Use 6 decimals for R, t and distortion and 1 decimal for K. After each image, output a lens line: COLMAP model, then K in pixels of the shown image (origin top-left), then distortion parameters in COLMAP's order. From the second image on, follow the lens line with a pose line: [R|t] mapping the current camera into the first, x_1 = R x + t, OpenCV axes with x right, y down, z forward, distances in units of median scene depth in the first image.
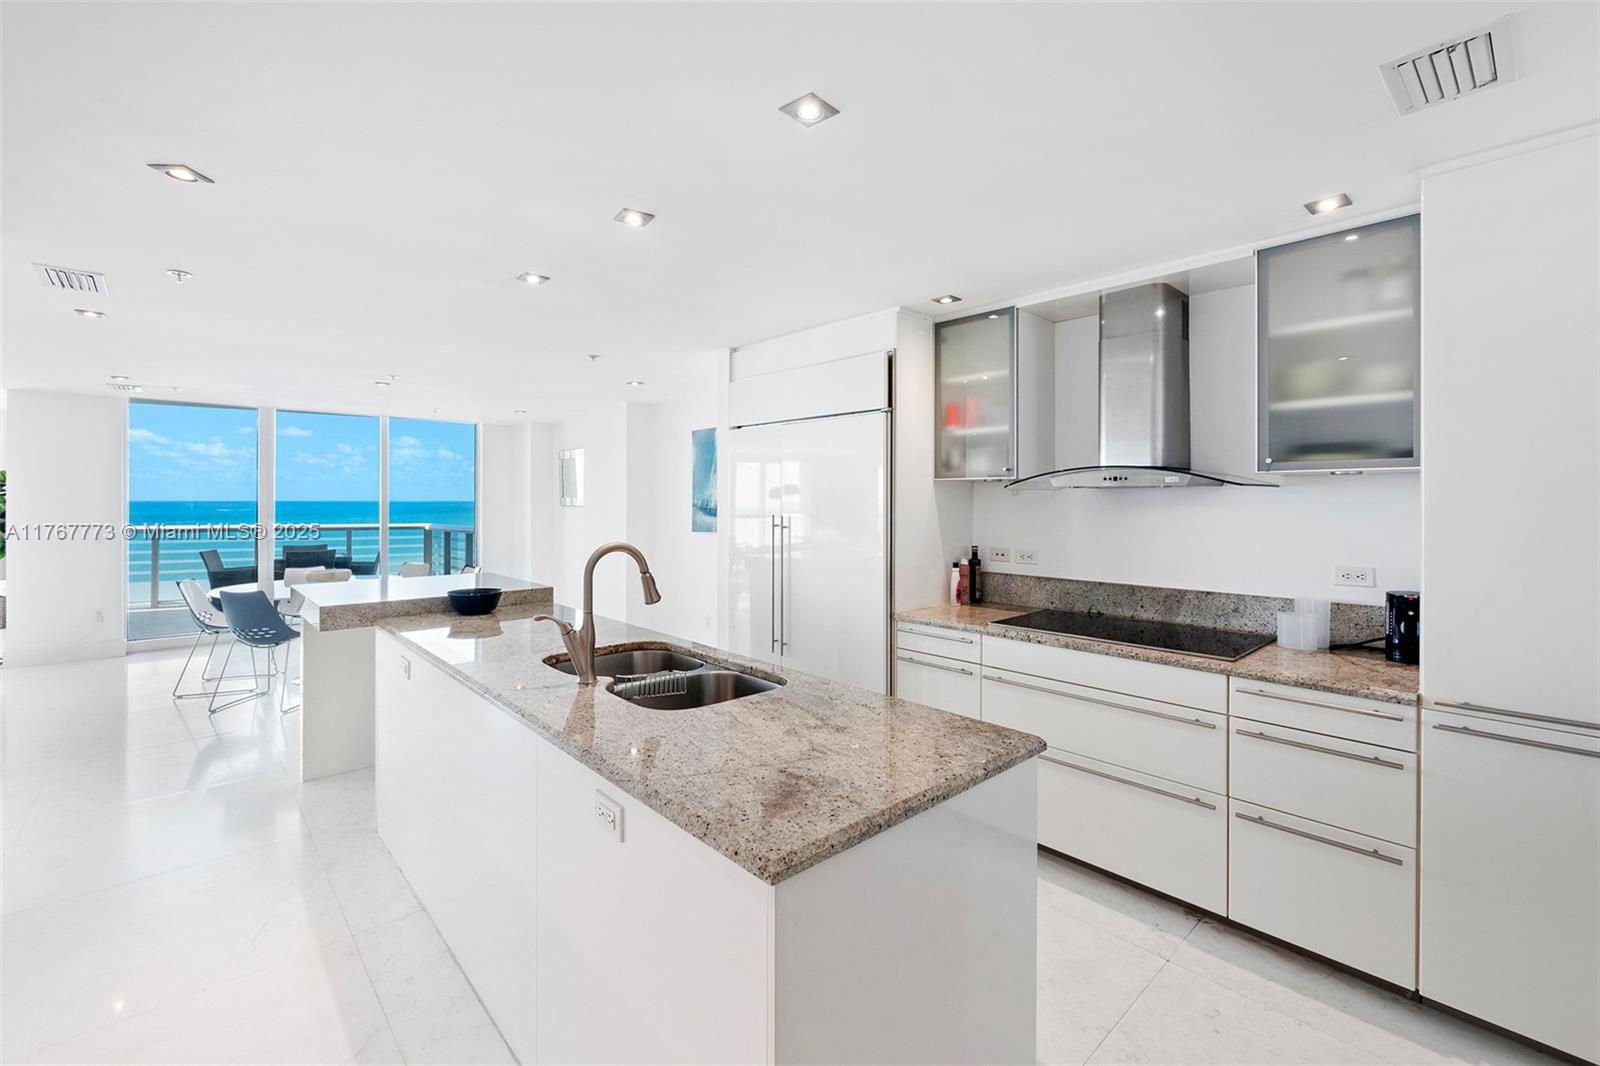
lens RADIAL K [[688.0, 0, 789.7], [0, 688.0, 496.6], [0, 0, 1]] dist [-0.011211, 0.002081]
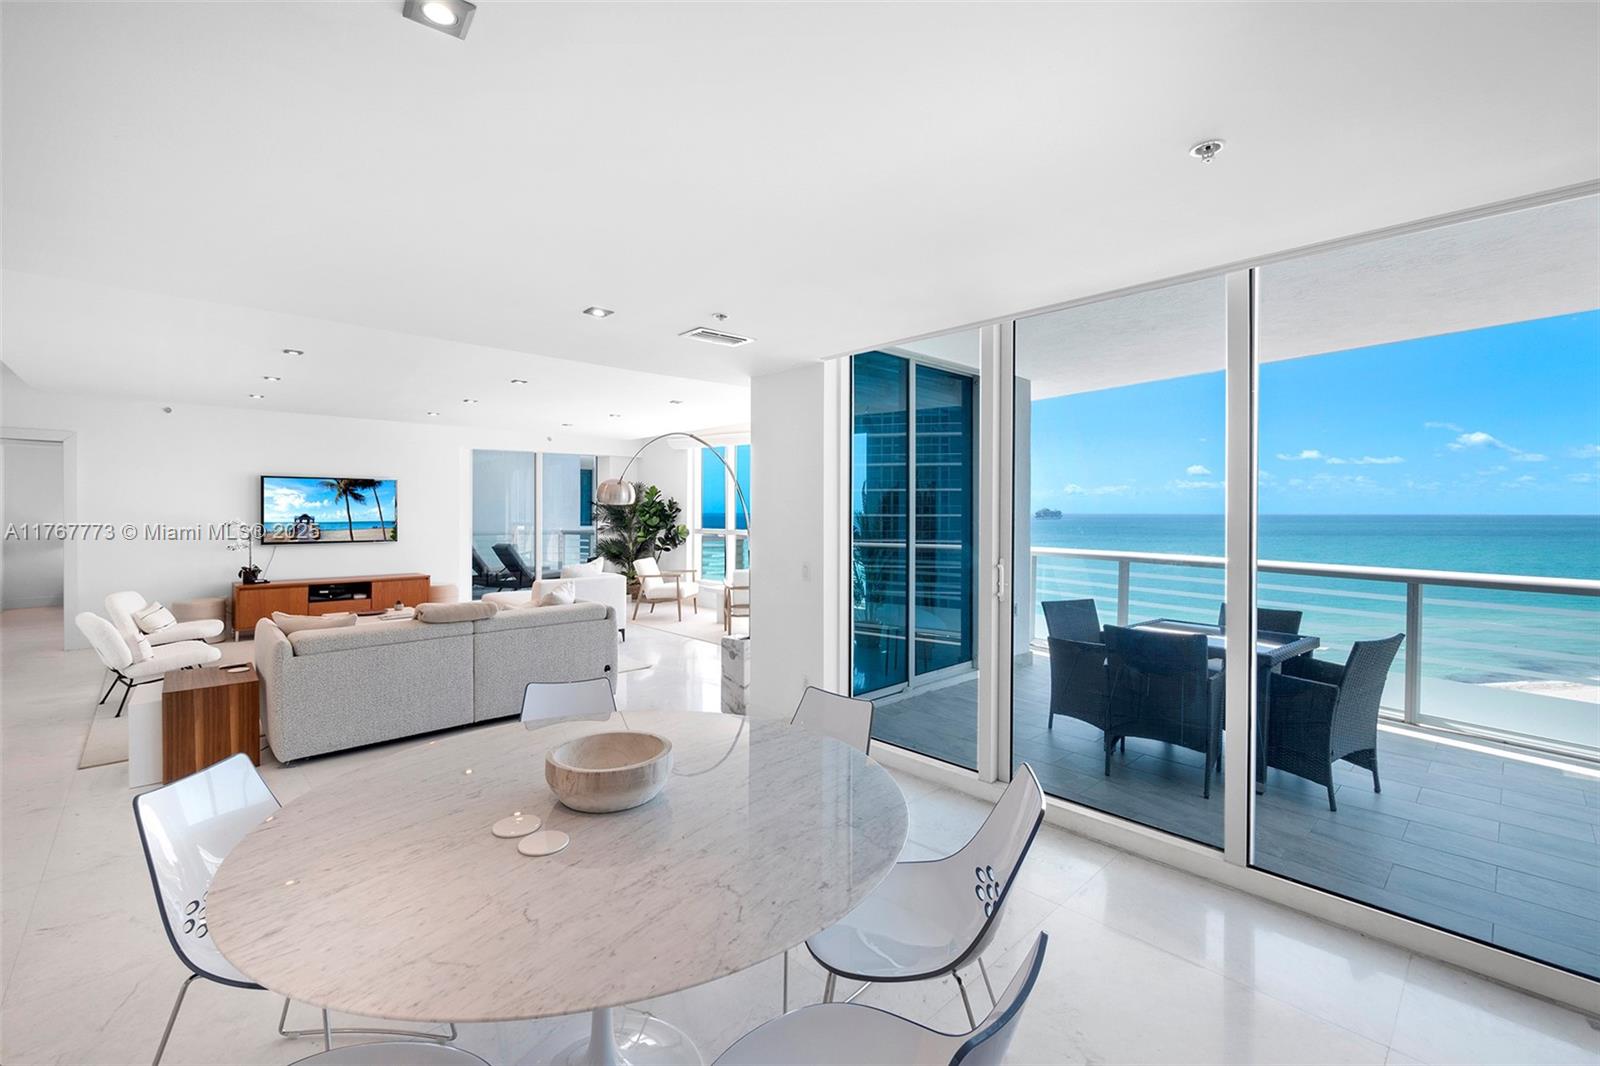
lens RADIAL K [[688.0, 0, 799.9], [0, 688.0, 516.4], [0, 0, 1]] dist [-0.011211, 0.002081]
pose [[0.013479, 0.004267, -0.999900, -0.583125], [0.004308, 0.999981, 0.004326, 0.002820], [0.999900, -0.004366, 0.013460, 1.820304]]
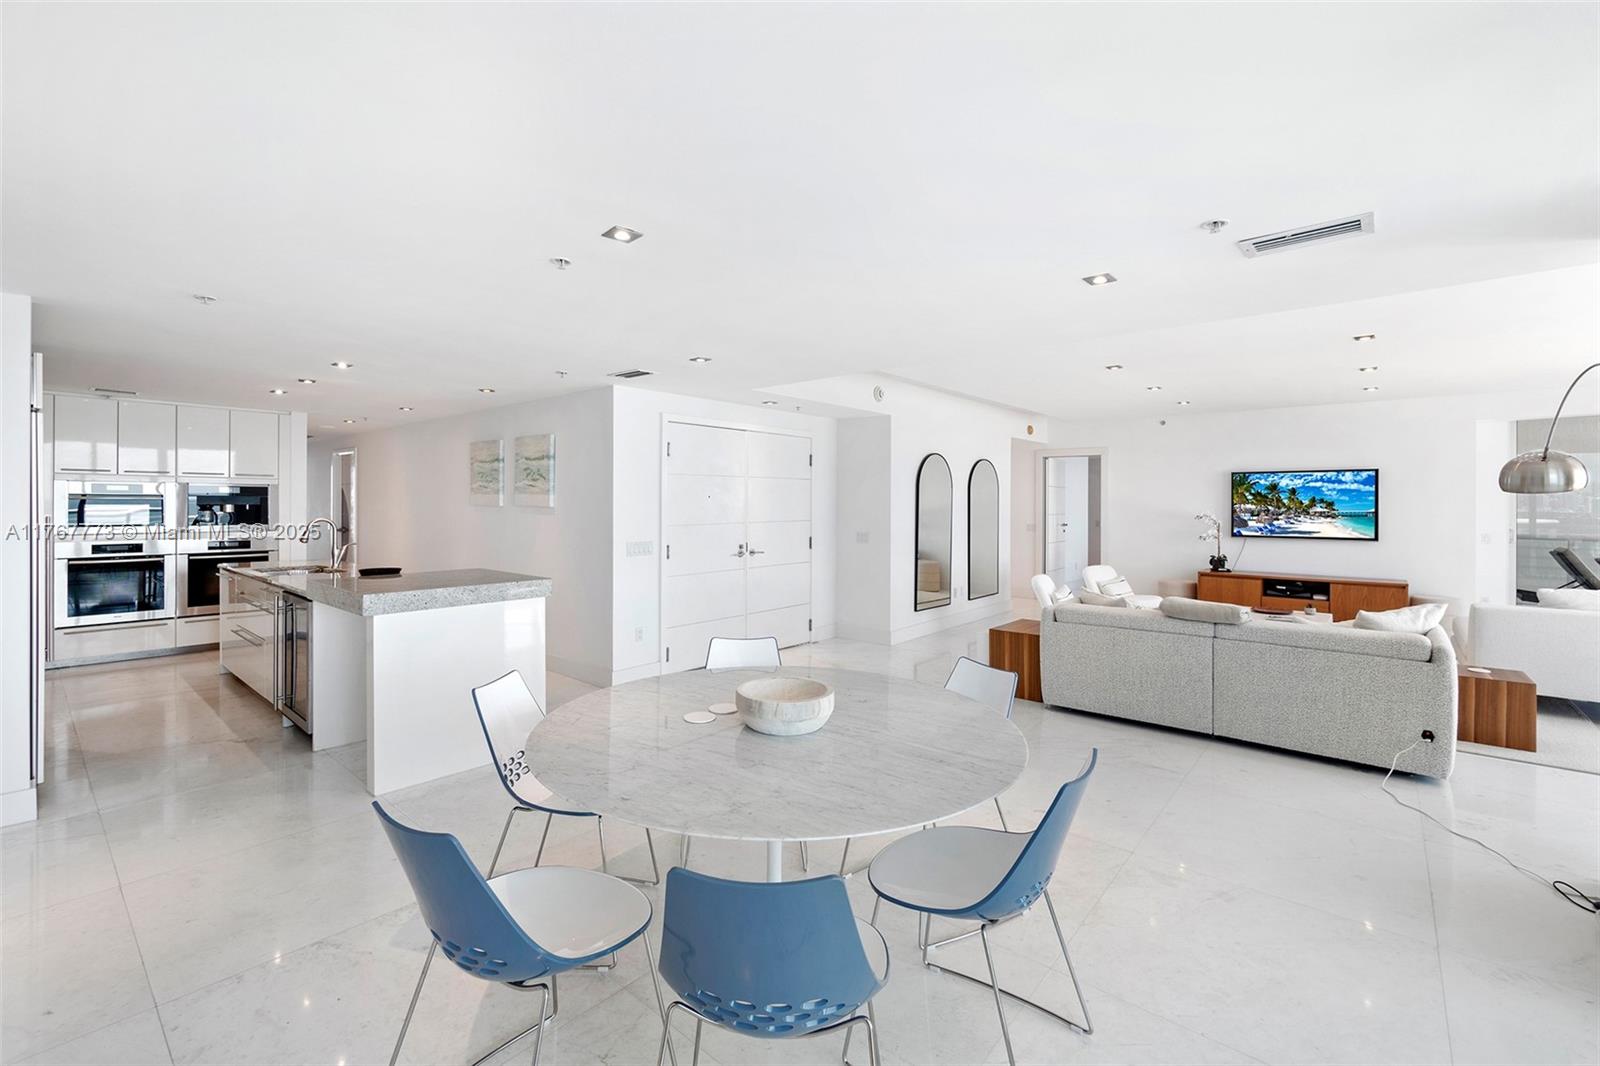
lens RADIAL K [[688.0, 0, 783.9], [0, 688.0, 510.1], [0, 0, 1]] dist [-0.011211, 0.002081]
pose [[-0.993761, -0.006469, -0.111343, -1.042718], [-0.006896, 0.999970, 0.003451, 0.008127], [0.111317, 0.004197, -0.993776, 2.348906]]
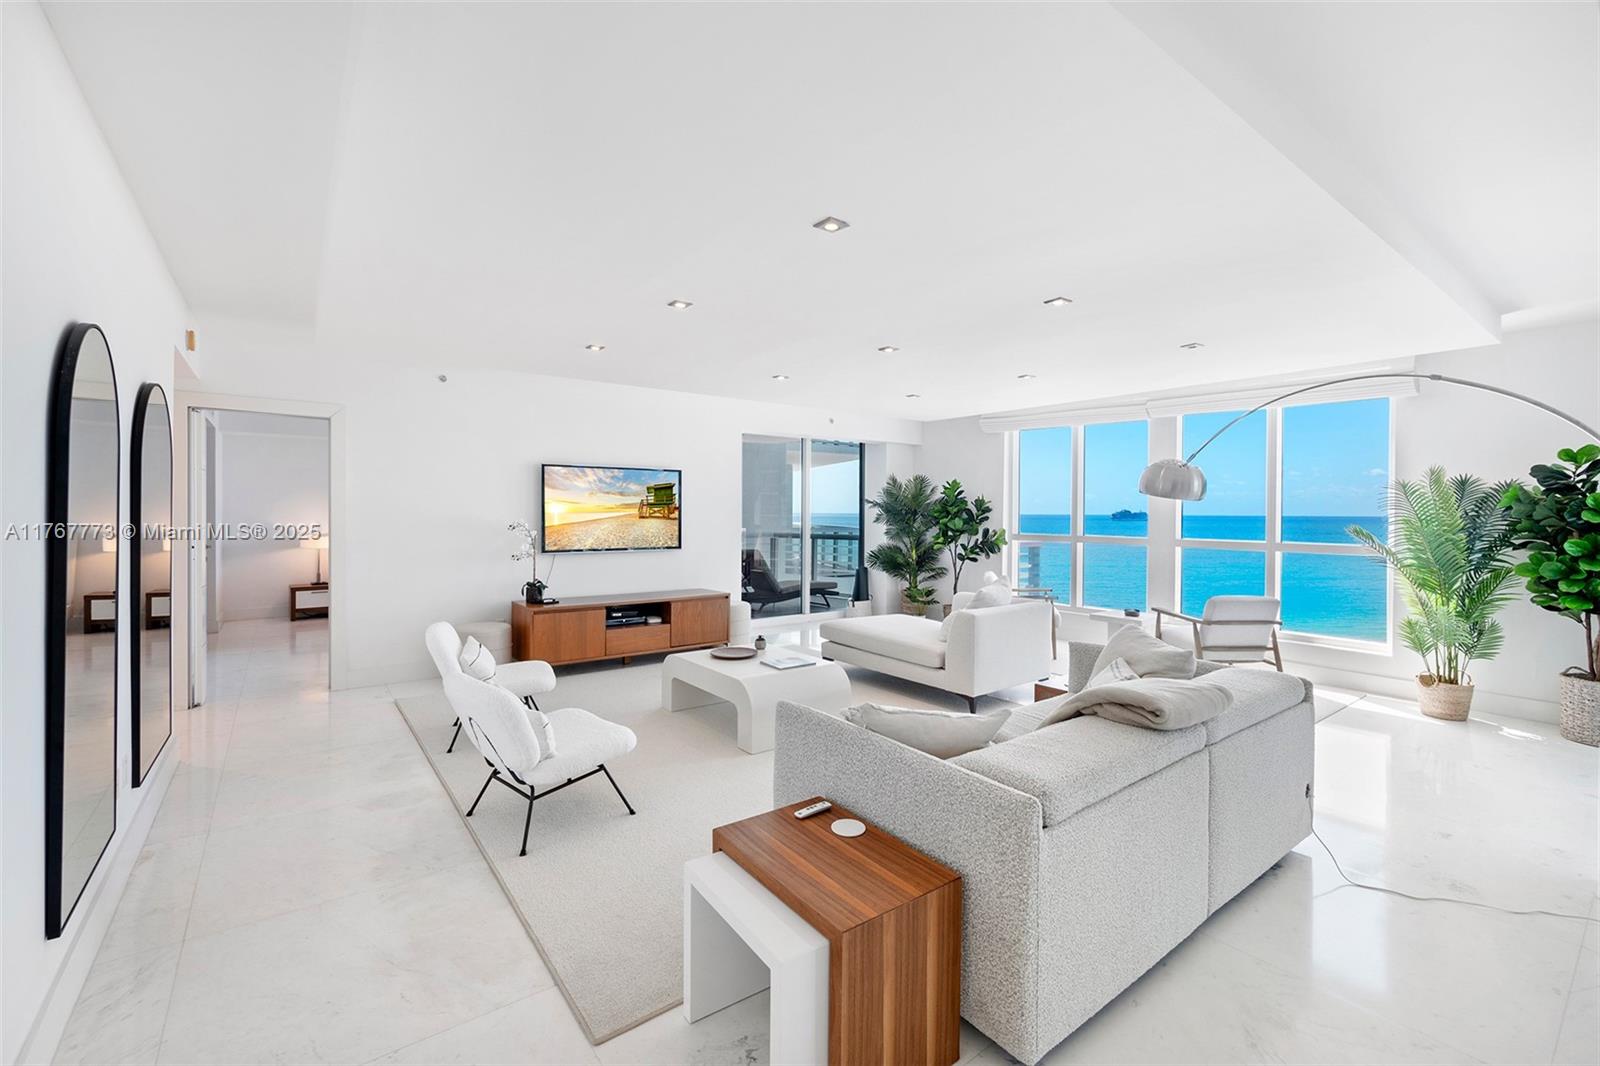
lens RADIAL K [[688.0, 0, 795.4], [0, 688.0, 520.7], [0, 0, 1]] dist [-0.011211, 0.002081]
pose [[-0.101099, 0.009584, -0.994830, -1.218841], [0.000969, 0.999954, 0.009535, -0.000186], [0.994876, 0.000000, -0.101103, 0.829903]]
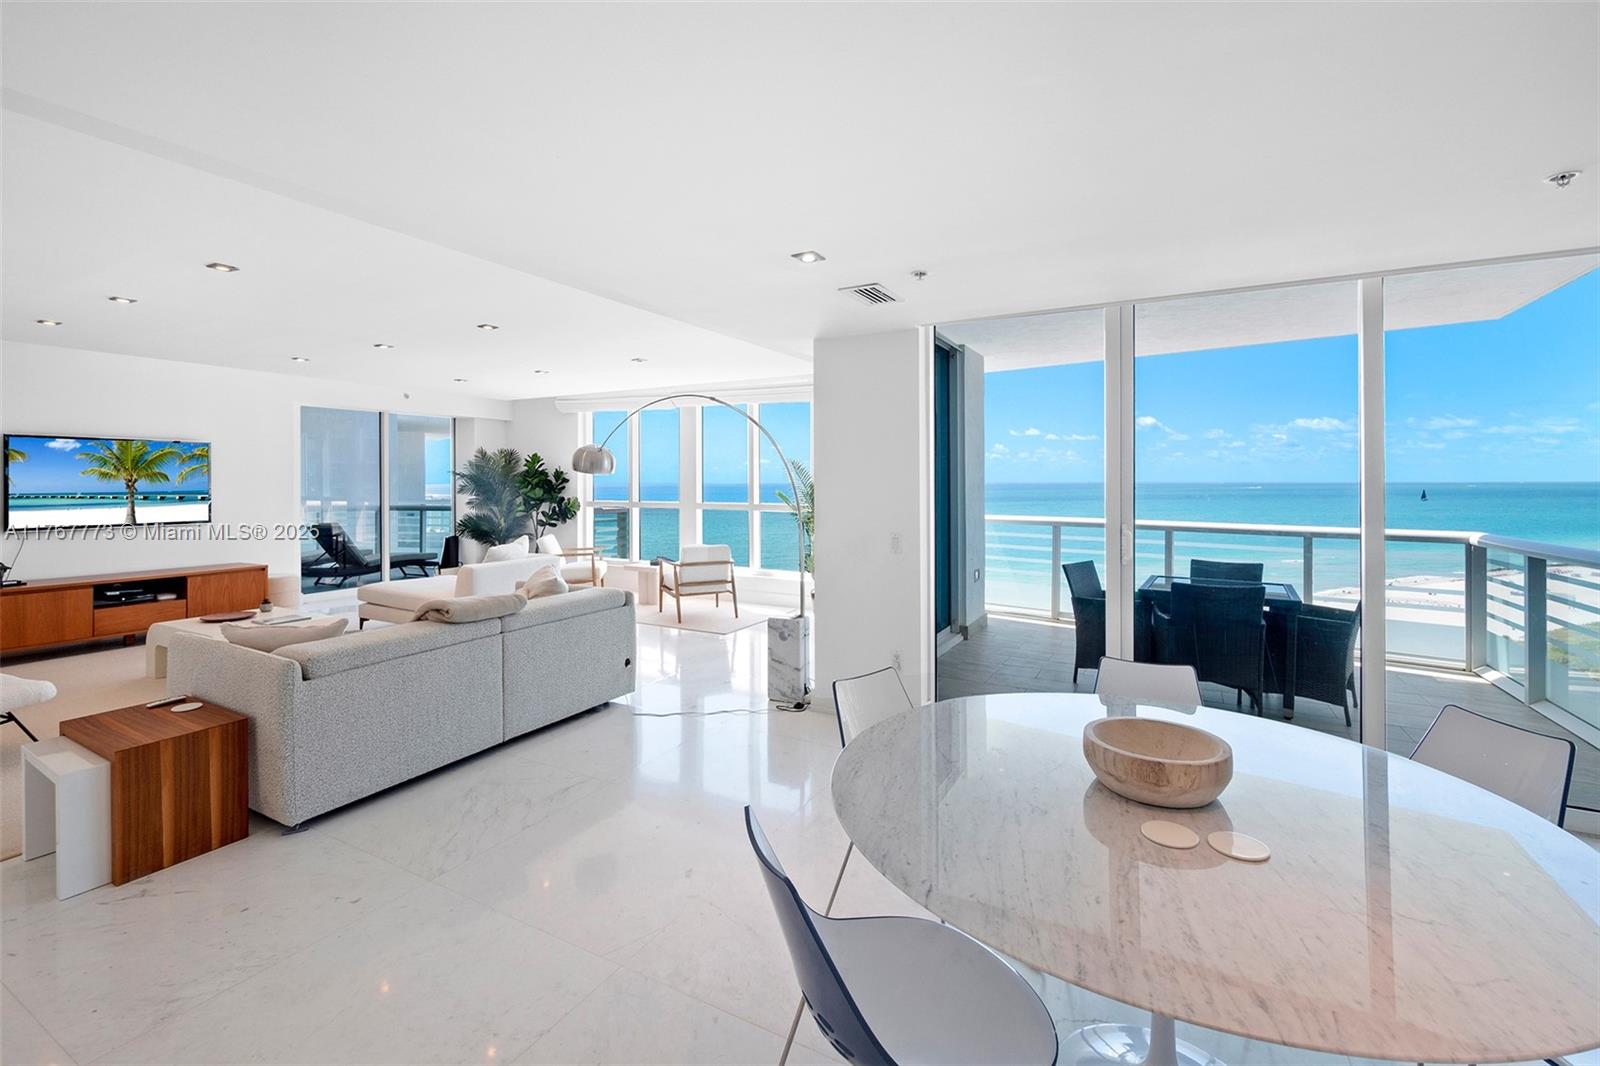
lens RADIAL K [[688.0, 0, 804.7], [0, 688.0, 478.7], [0, 0, 1]] dist [-0.011211, 0.002081]
pose [[0.332000, -0.007374, -0.943250, -0.747784], [0.008629, 0.999951, -0.004780, -0.001374], [0.943240, -0.006552, 0.332048, 1.275694]]
